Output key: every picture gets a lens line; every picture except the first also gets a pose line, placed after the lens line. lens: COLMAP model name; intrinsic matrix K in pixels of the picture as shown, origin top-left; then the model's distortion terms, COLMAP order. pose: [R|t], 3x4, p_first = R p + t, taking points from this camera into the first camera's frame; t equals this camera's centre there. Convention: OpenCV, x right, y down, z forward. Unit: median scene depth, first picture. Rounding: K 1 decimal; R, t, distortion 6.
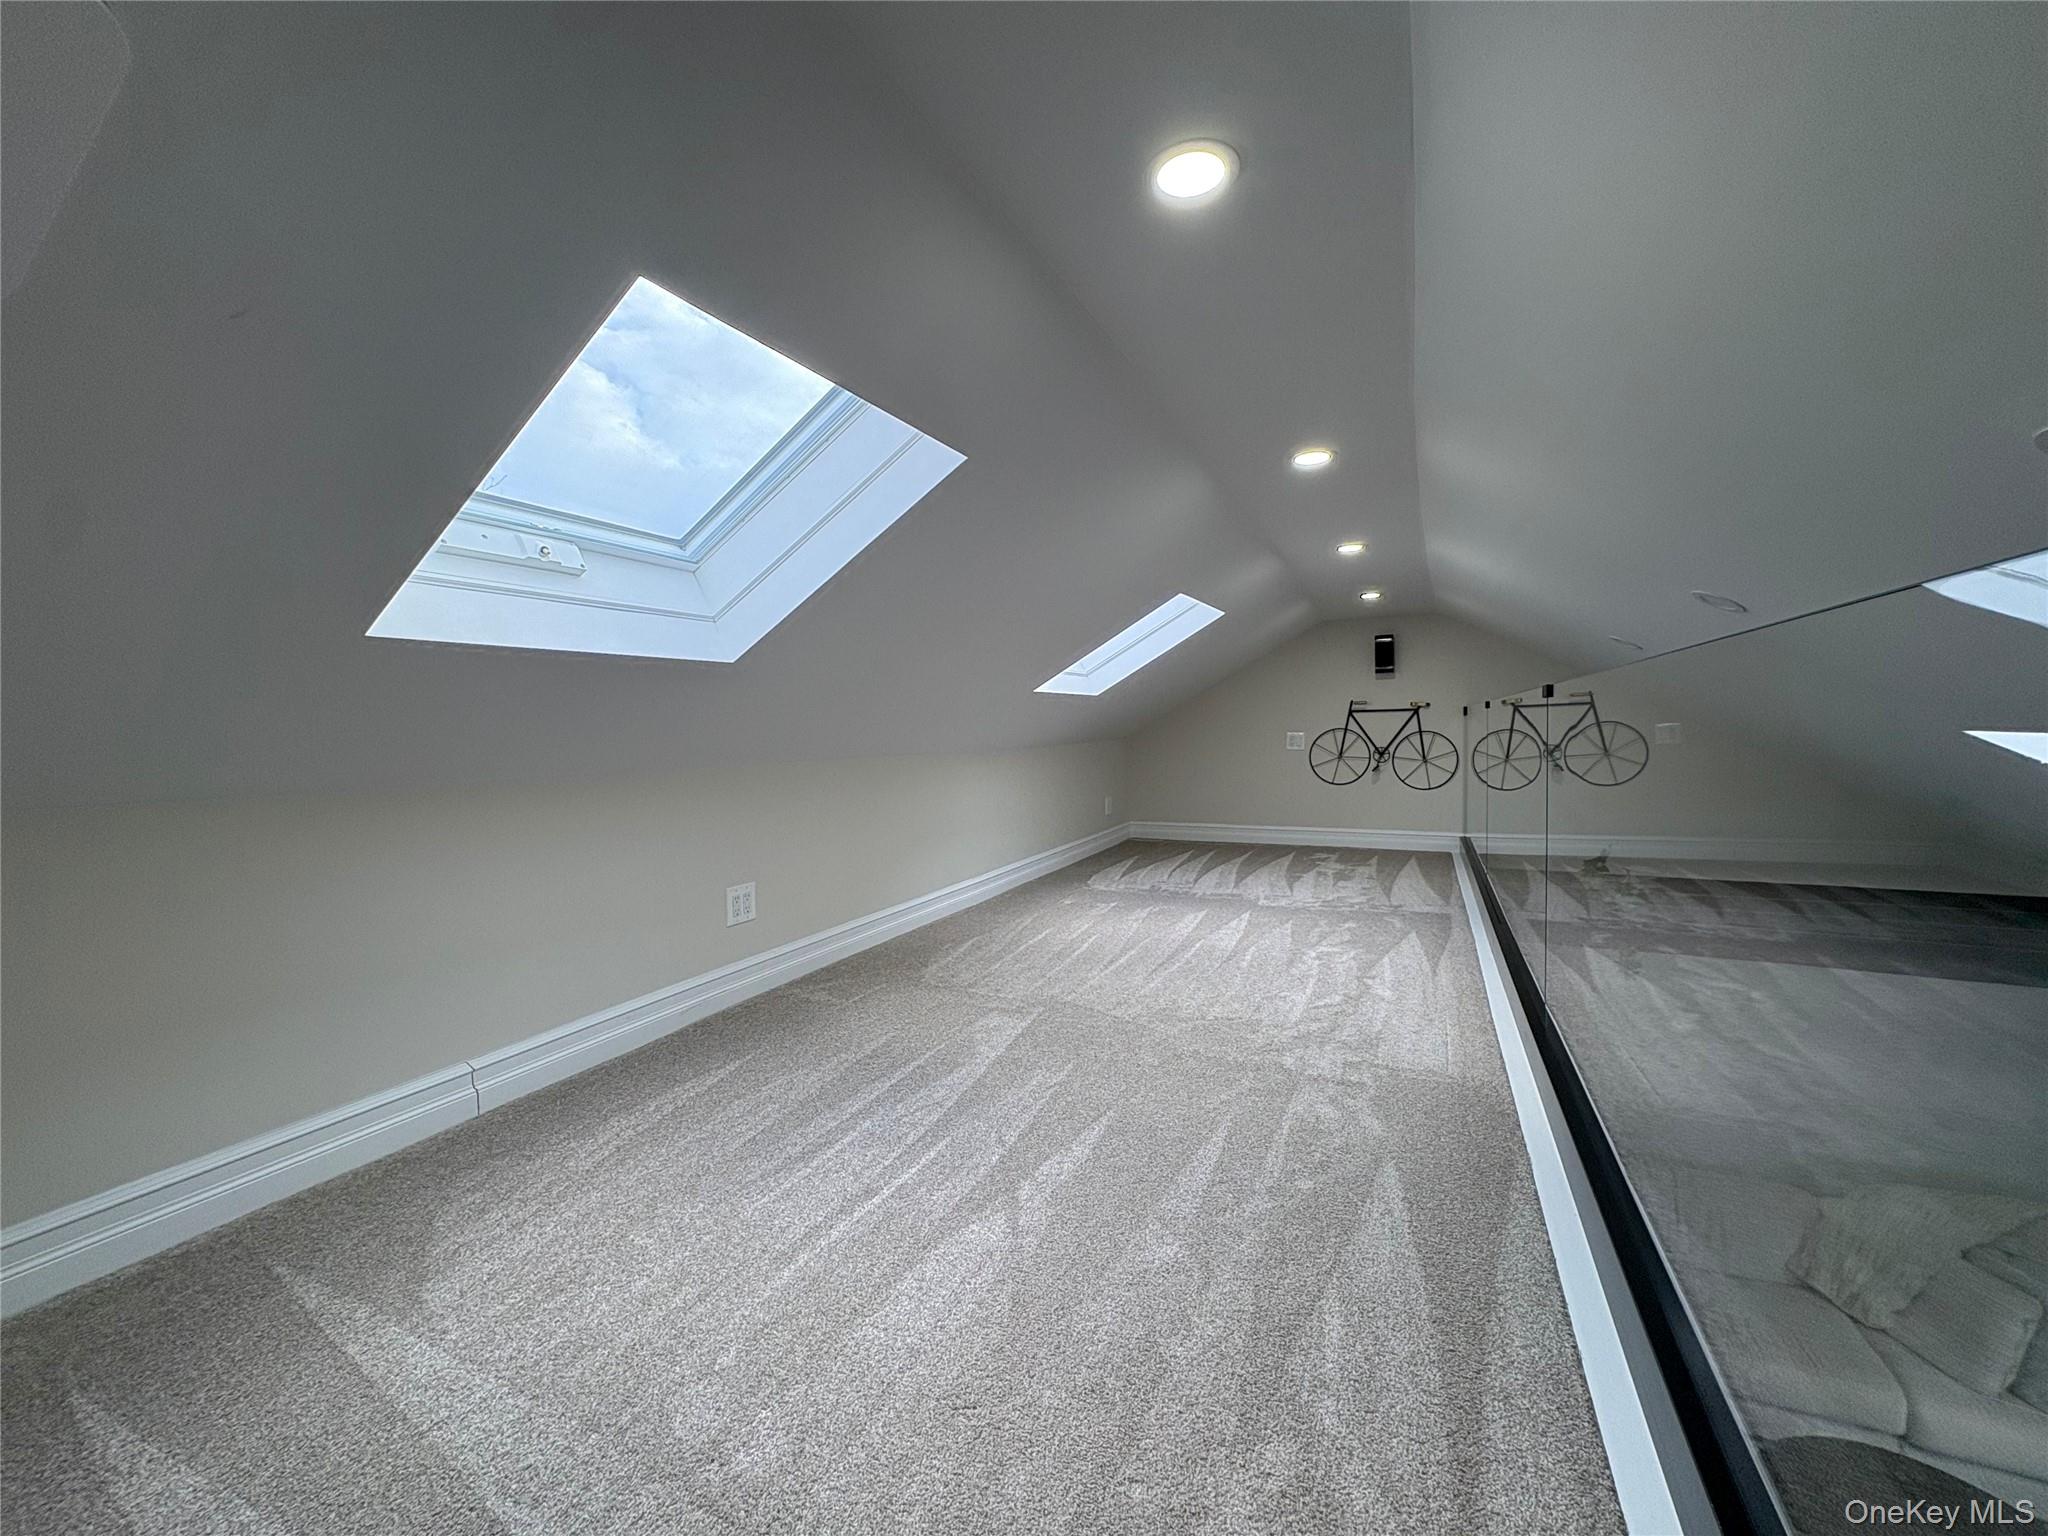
lens RADIAL K [[816.7, 0, 1024.0], [0, 816.7, 772.6], [0, 0, 1]] dist [0.007481, -0.000334]
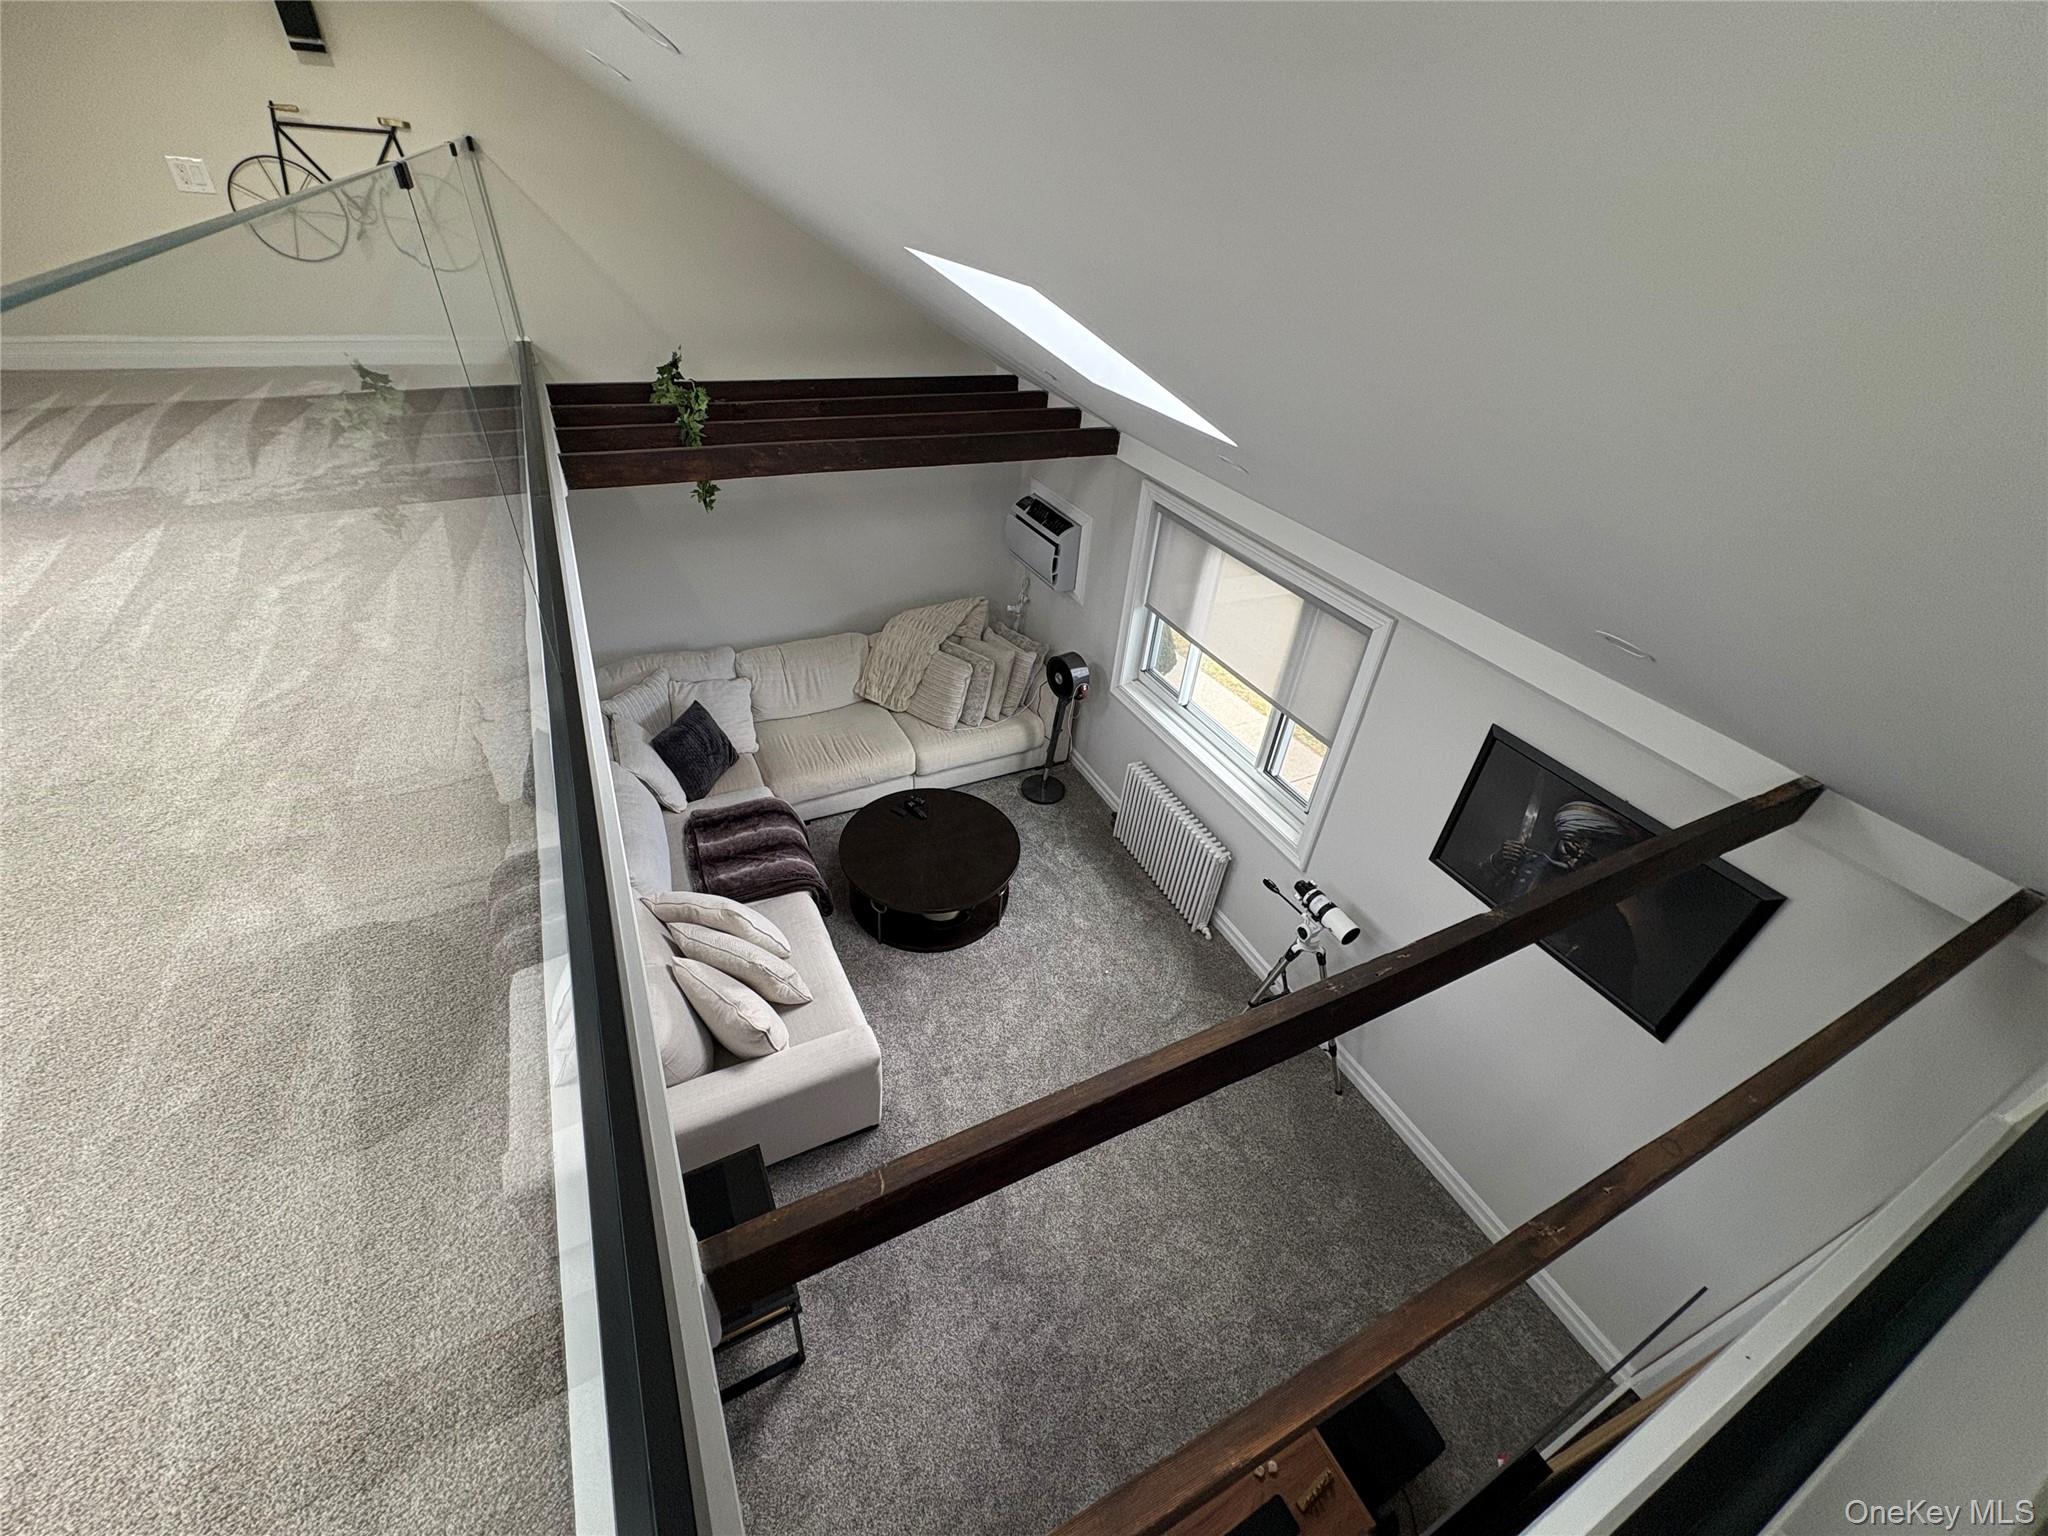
lens RADIAL K [[816.7, 0, 1025.0], [0, 816.7, 767.5], [0, 0, 1]] dist [0.007481, -0.000334]
pose [[0.606715, -0.420175, 0.674796, 0.172067], [-0.032196, 0.835201, 0.549001, -0.042422], [-0.794267, -0.354813, 0.493201, 0.095599]]
